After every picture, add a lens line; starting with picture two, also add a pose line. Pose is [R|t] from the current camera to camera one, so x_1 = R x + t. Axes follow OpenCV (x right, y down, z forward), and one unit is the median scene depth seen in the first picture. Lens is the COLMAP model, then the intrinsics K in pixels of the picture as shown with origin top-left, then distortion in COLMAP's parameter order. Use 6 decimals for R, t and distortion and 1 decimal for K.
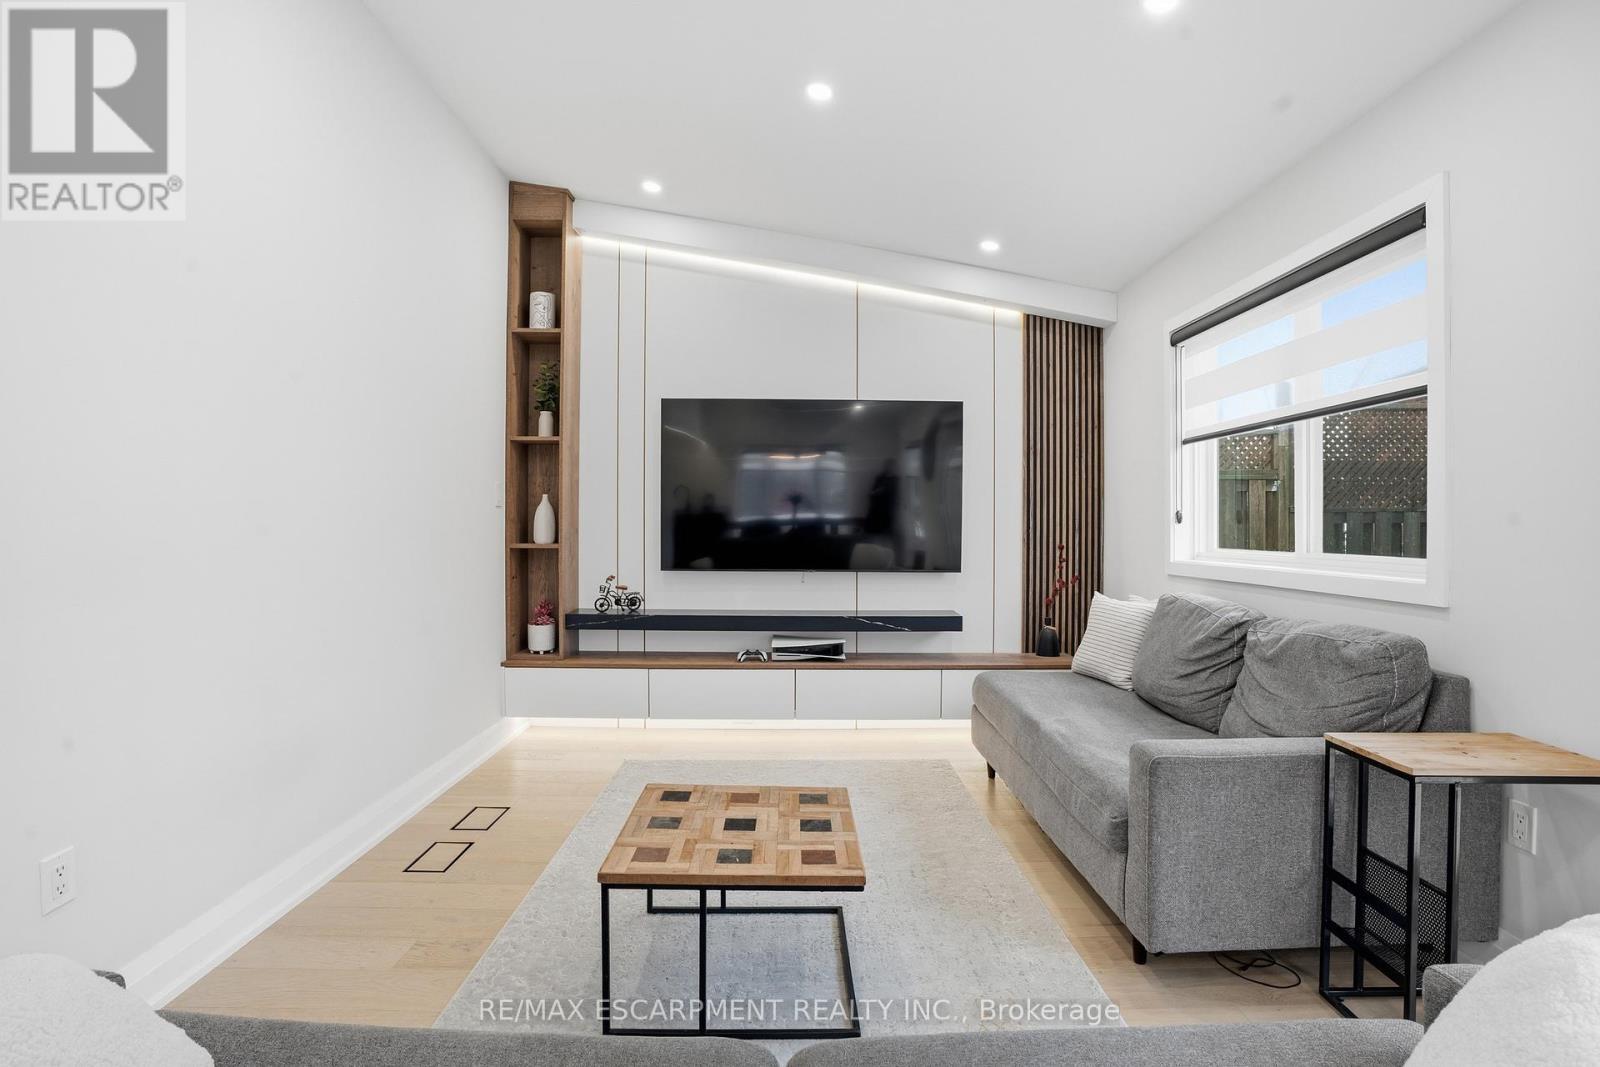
lens RADIAL K [[764.7, 0, 789.5], [0, 764.7, 527.6], [0, 0, 1]] dist [-0.075241, 0.035333]
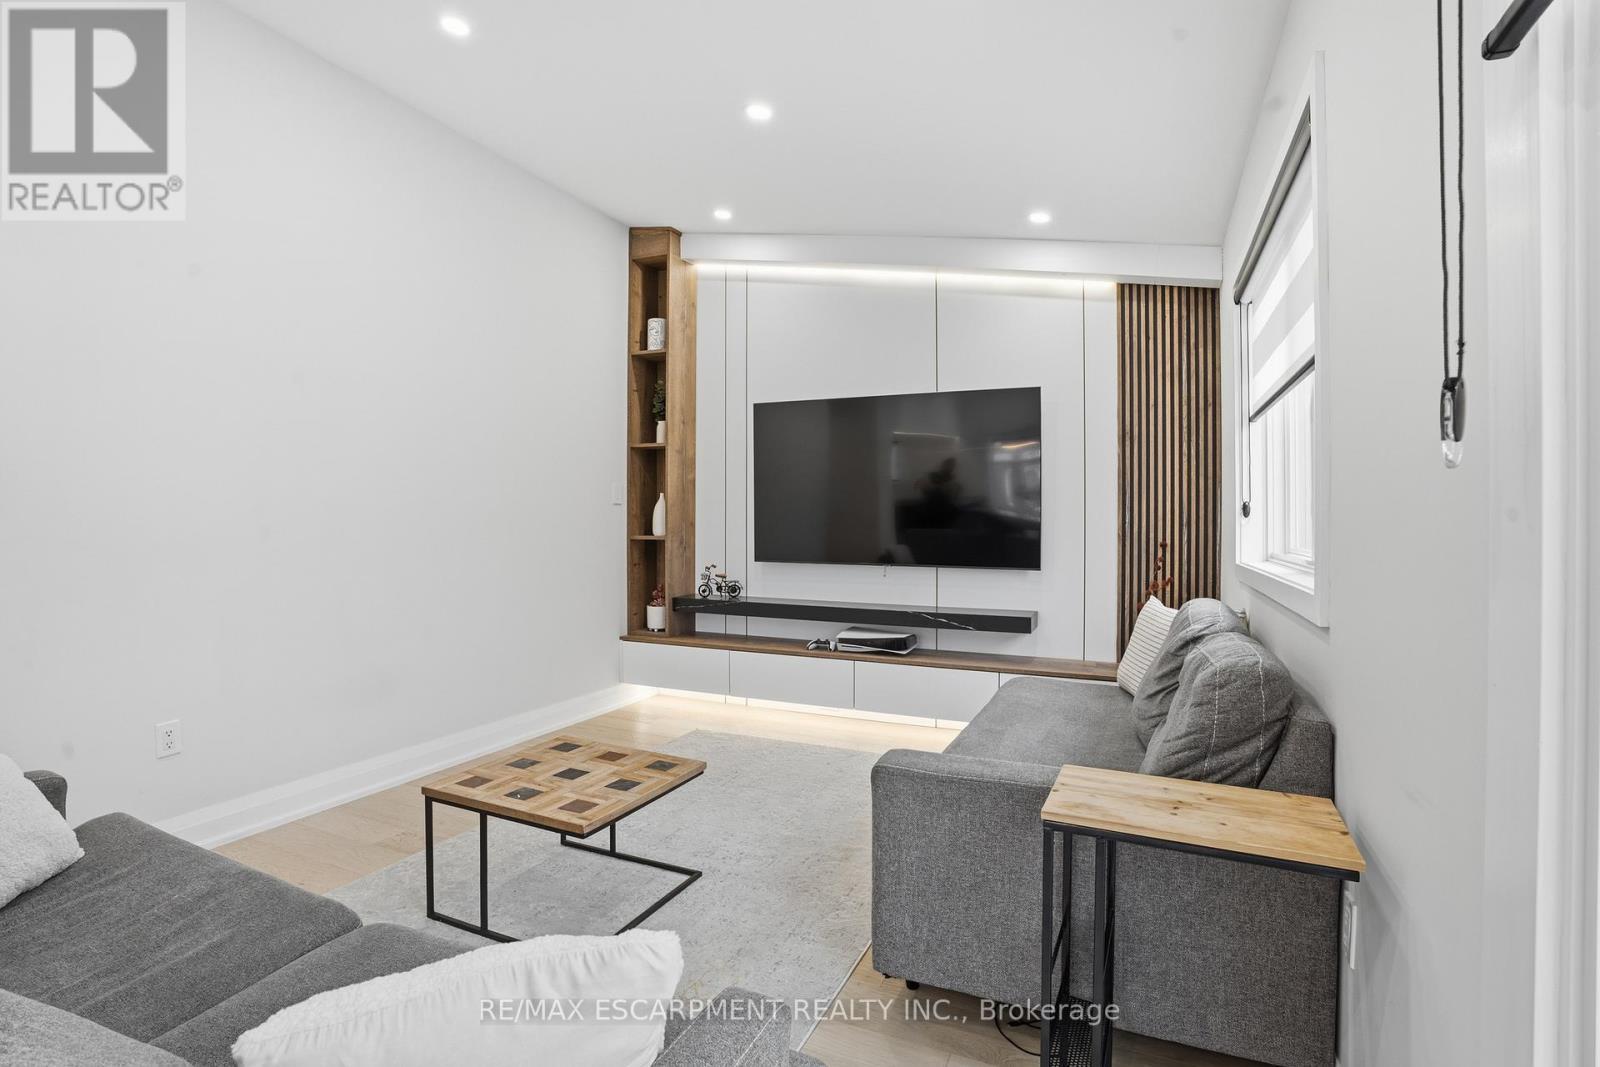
lens RADIAL K [[753.1, 0, 789.7], [0, 753.1, 522.1], [0, 0, 1]] dist [-0.077963, 0.033192]
pose [[0.907533, 0.000833, -0.419980, 0.341241], [-0.002027, 0.999995, -0.002397, 0.002525], [0.419976, 0.003027, 0.907530, 0.046797]]
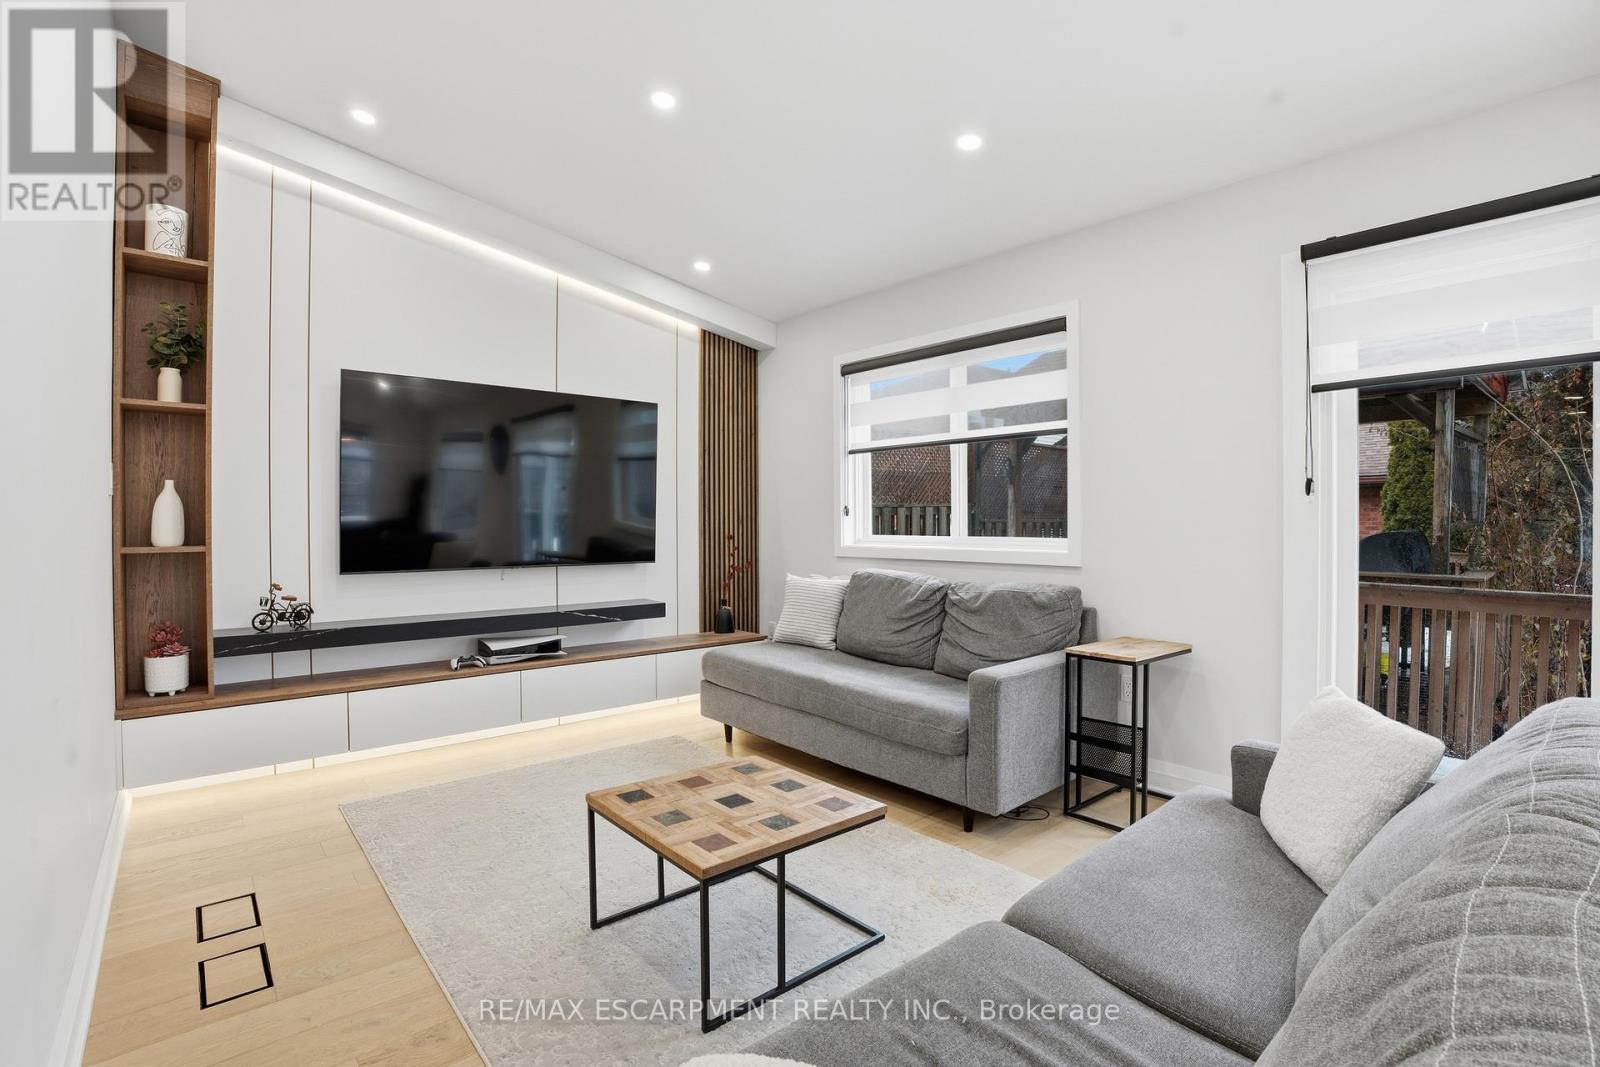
lens RADIAL K [[753.1, 0, 789.7], [0, 753.1, 522.1], [0, 0, 1]] dist [-0.077963, 0.033192]
pose [[0.768185, -0.008975, 0.640165, -0.316388], [0.007993, 0.999958, 0.004428, -0.001210], [-0.640178, 0.001715, 0.768225, 0.069166]]
